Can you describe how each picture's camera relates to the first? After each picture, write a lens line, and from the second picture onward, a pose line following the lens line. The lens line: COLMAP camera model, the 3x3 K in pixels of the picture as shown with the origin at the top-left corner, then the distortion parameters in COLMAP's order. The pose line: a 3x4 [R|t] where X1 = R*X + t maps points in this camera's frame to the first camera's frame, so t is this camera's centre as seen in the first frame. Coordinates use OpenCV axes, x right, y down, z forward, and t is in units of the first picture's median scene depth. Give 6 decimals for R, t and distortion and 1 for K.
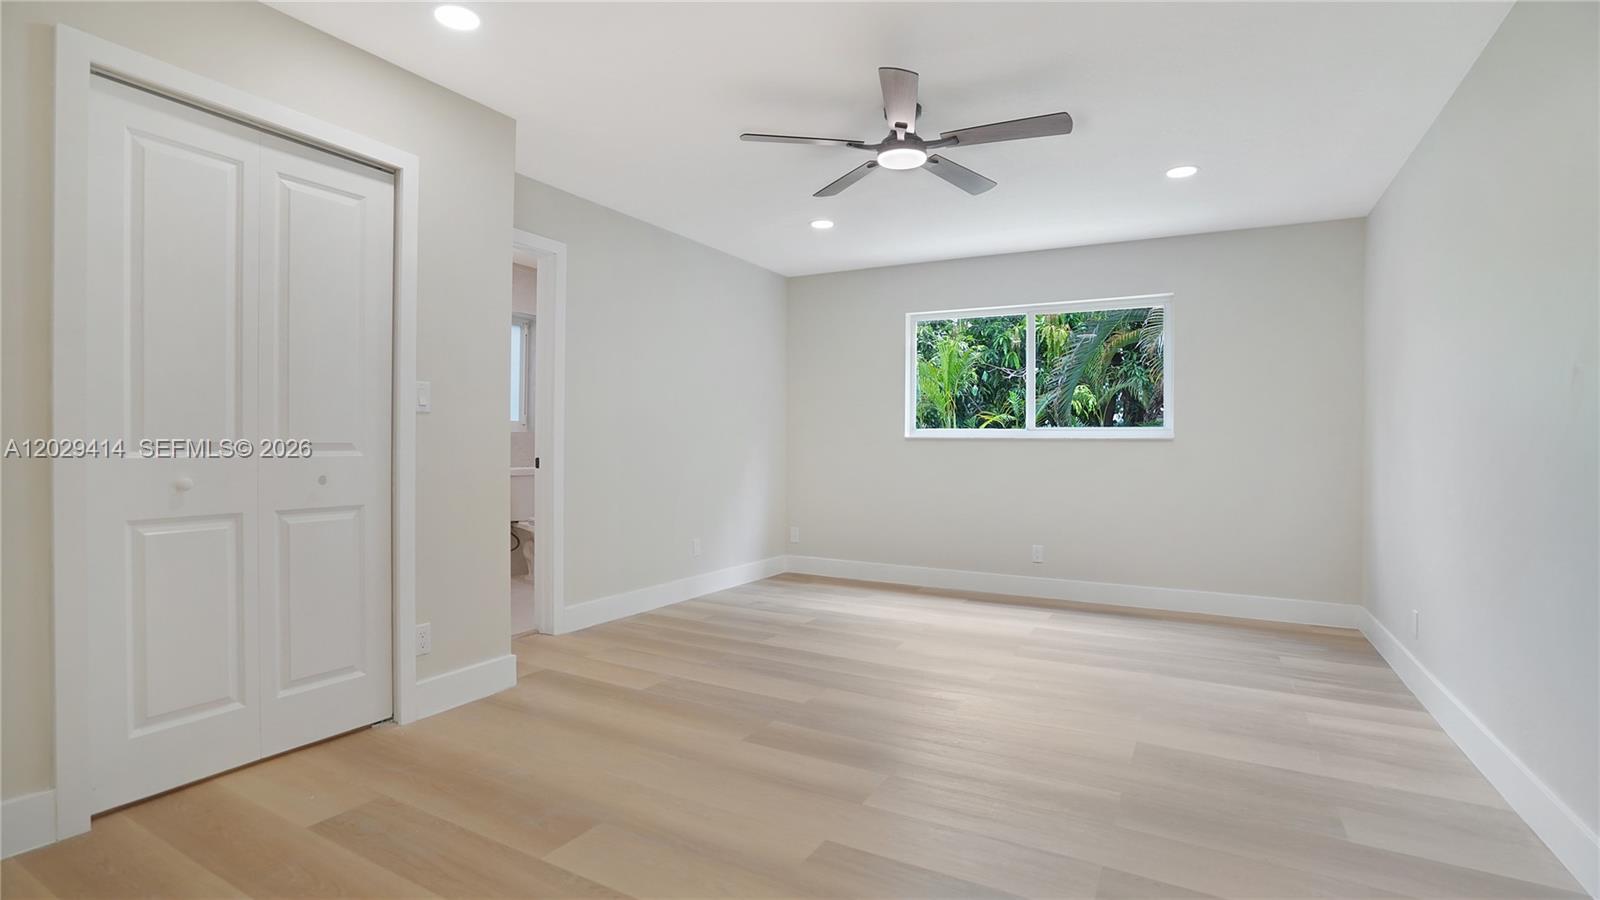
lens RADIAL K [[756.5, 0, 790.4], [0, 756.5, 451.8], [0, 0, 1]] dist [-0.054109, 0.018886]
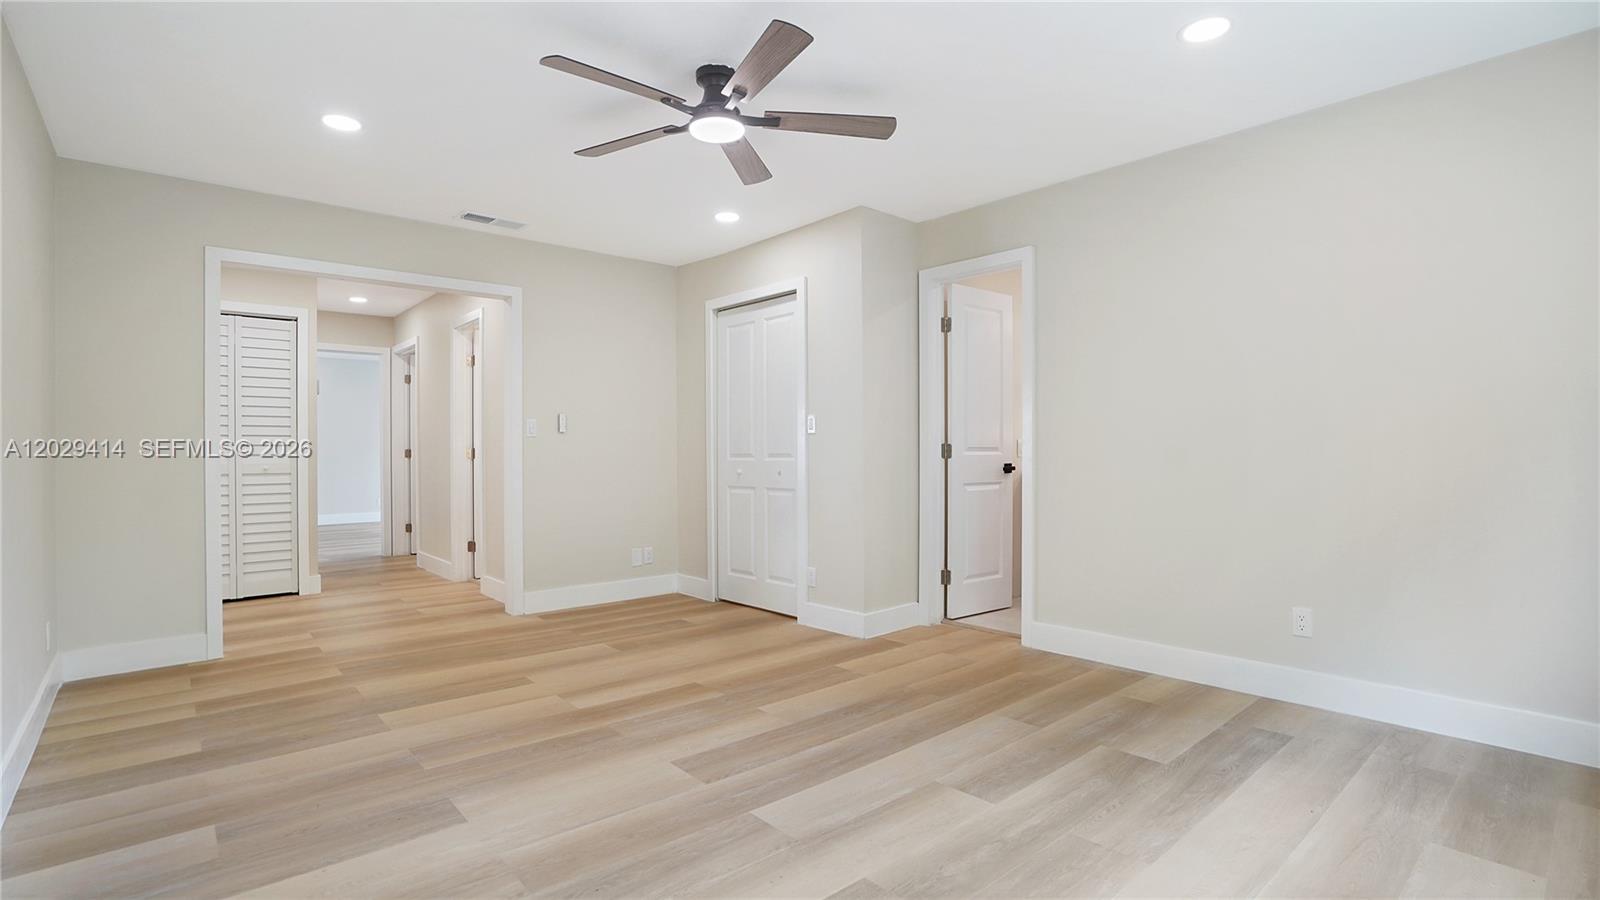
lens RADIAL K [[756.5, 0, 790.4], [0, 756.5, 451.8], [0, 0, 1]] dist [-0.054109, 0.018886]
pose [[-0.333266, -0.009719, -0.942783, 1.090928], [-0.007225, 0.999944, -0.007755, -0.001725], [0.942805, 0.004227, -0.333318, 1.570066]]
